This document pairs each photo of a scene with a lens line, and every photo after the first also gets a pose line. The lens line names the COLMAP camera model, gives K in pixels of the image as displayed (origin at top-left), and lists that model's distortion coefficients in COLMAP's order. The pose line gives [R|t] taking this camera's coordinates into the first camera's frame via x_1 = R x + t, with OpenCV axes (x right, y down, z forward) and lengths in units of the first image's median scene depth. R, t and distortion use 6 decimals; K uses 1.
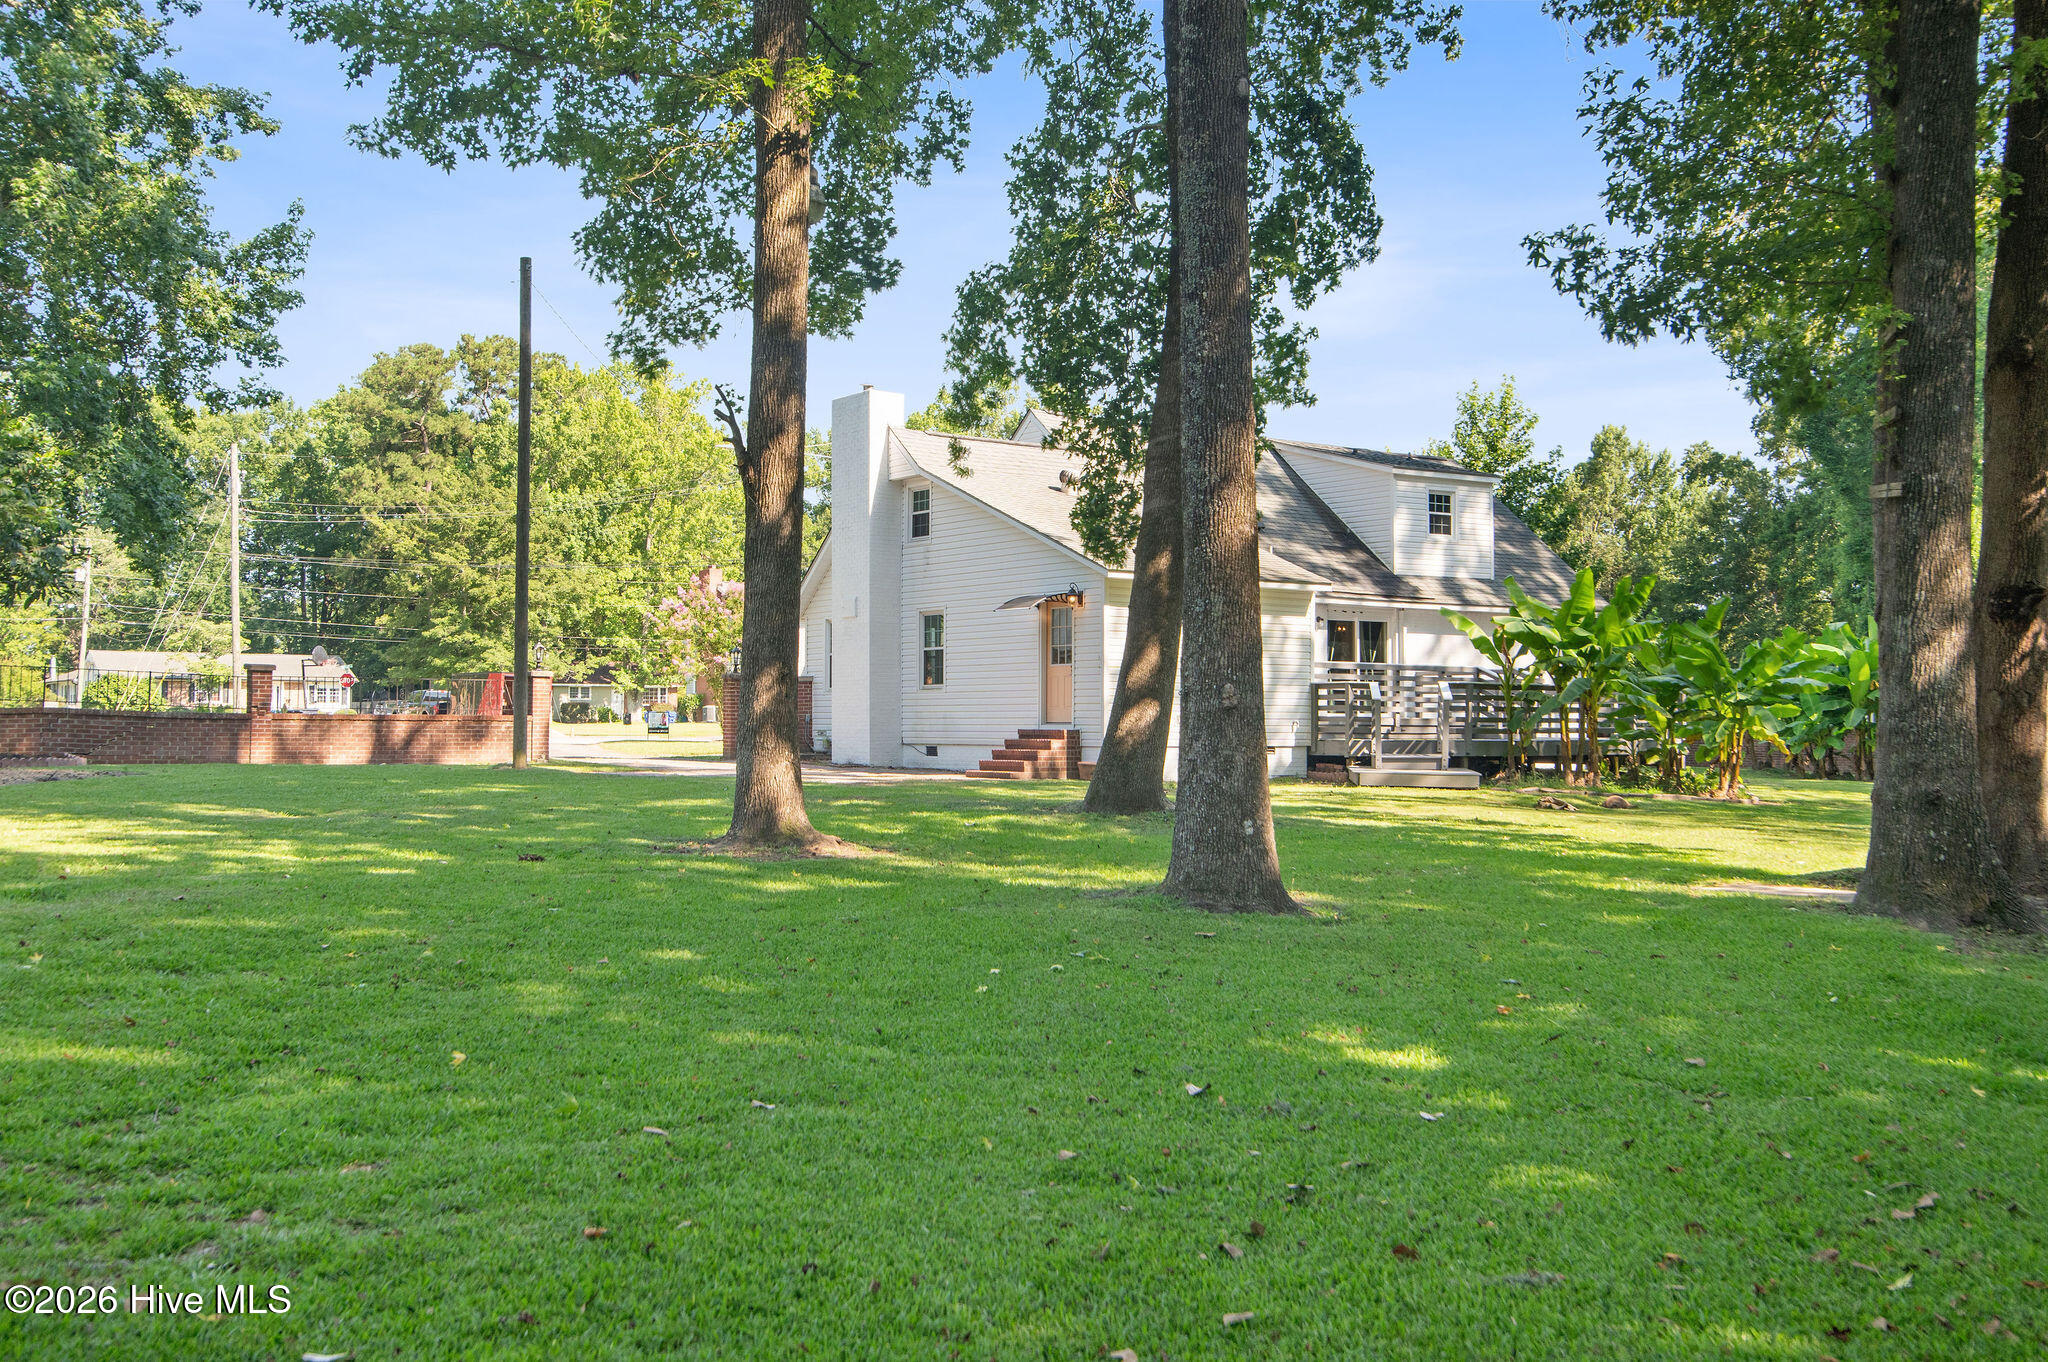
lens RADIAL K [[1950.1, 0, 1023.6], [0, 1950.1, 646.9], [0, 0, 1]] dist [-0.001060, -0.000254]
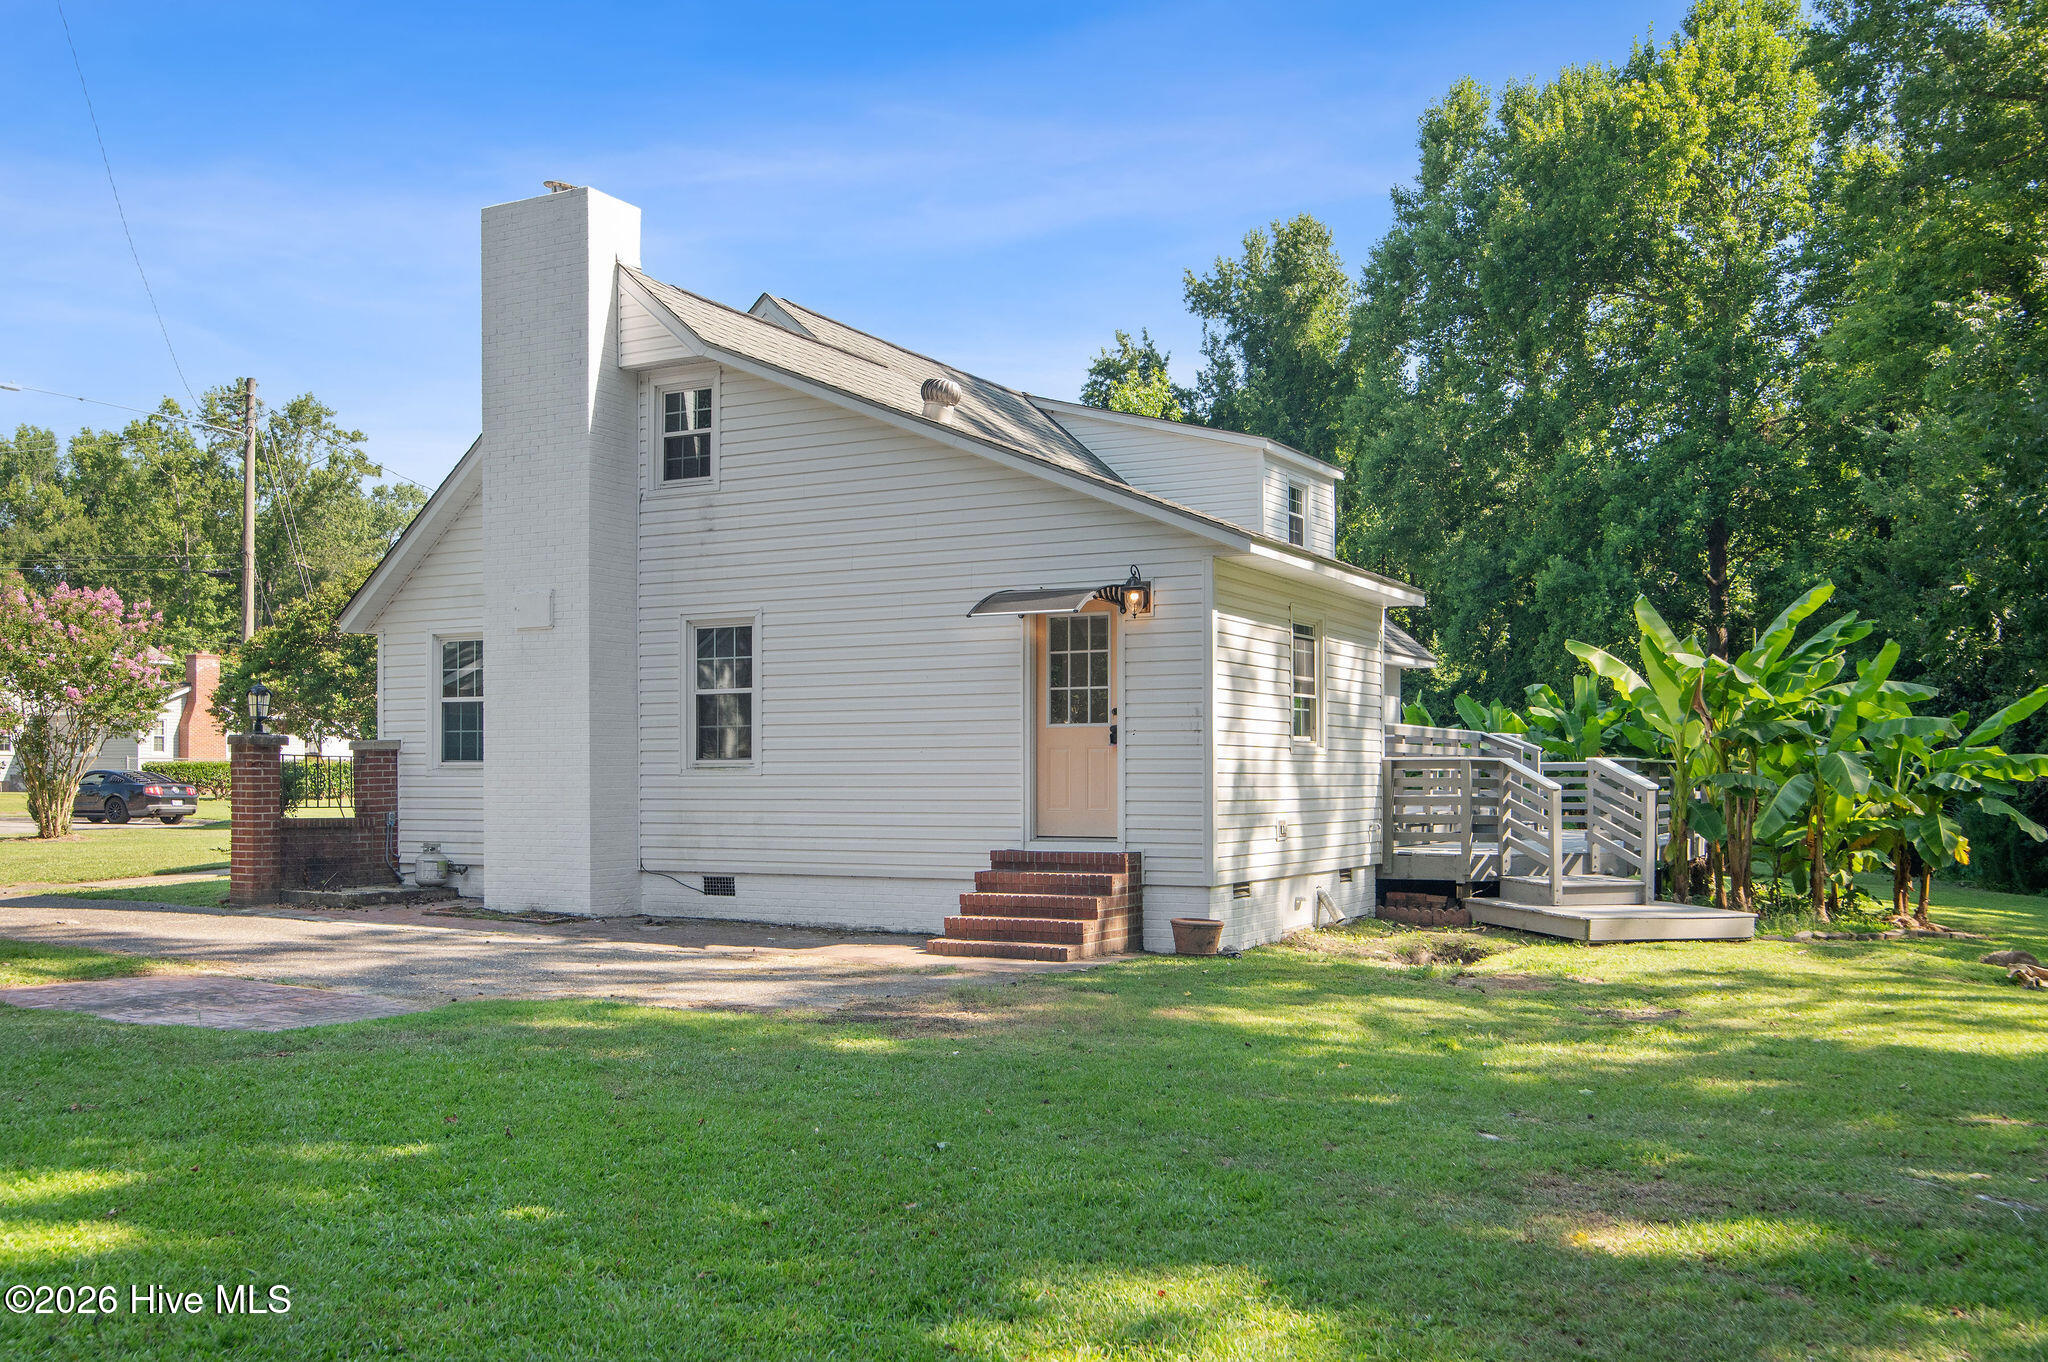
lens RADIAL K [[1802.9, 0, 1024.6], [0, 1802.9, 756.0], [0, 0, 1]] dist [0.067057, -0.156410]
pose [[0.905362, 0.000526, 0.424640, -0.181341], [-0.011941, 0.999635, 0.024222, 0.005414], [-0.424472, -0.027000, 0.905038, 0.528294]]
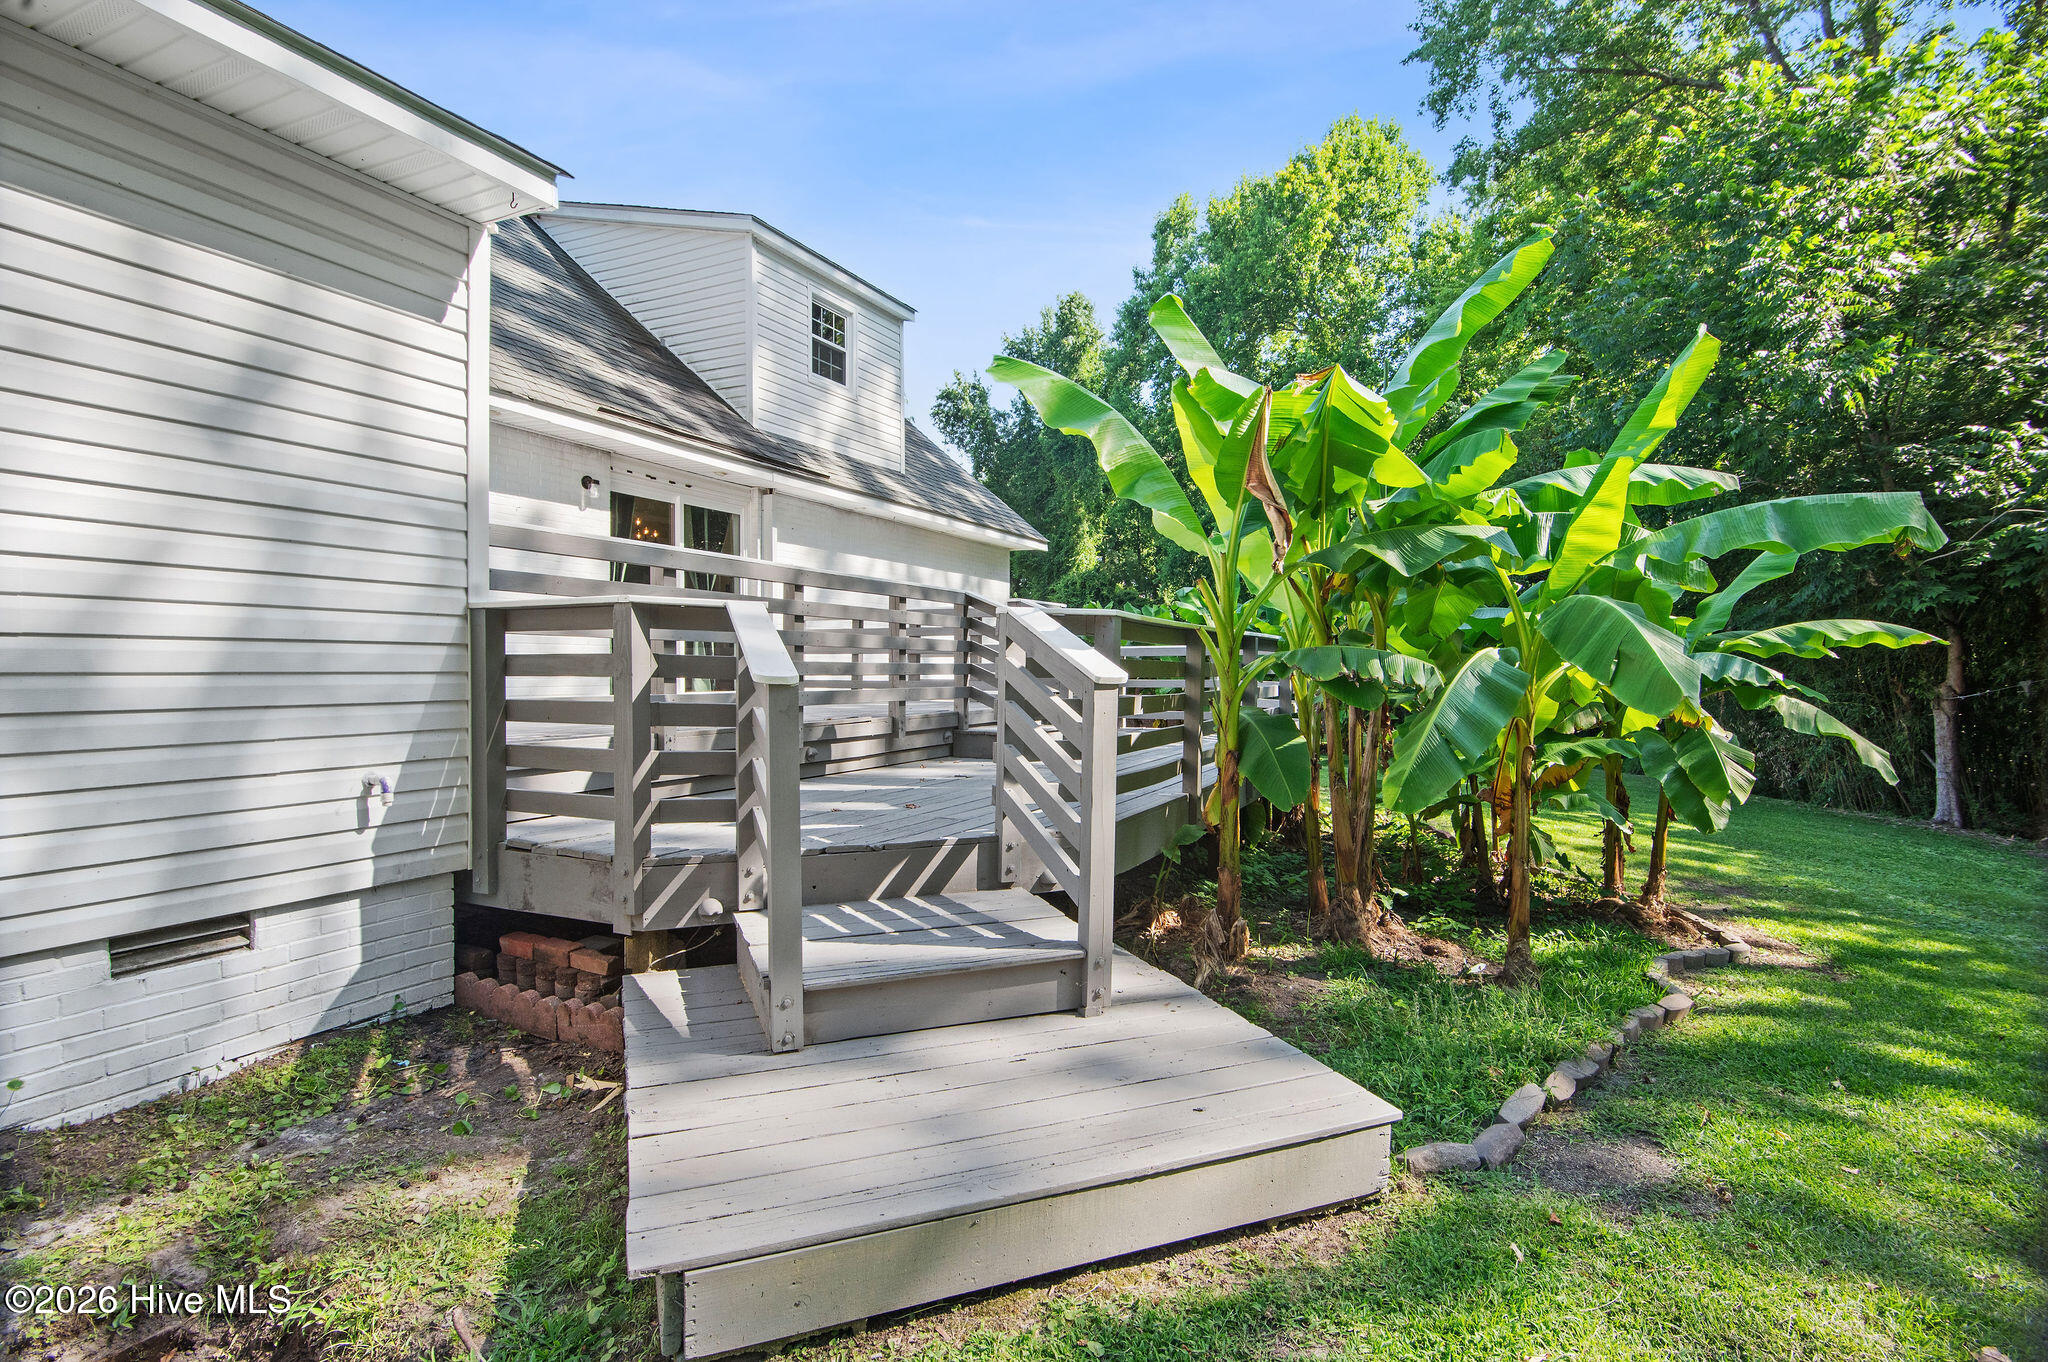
lens RADIAL K [[1015.6, 0, 1024.0], [0, 1015.6, 681.0], [0, 0, 1]] dist [-0.033680, 0.000031]
pose [[0.880254, -0.006710, 0.474455, 0.143901], [-0.017739, 0.998736, 0.047037, 0.020101], [-0.474170, -0.049821, 0.879022, 0.834224]]
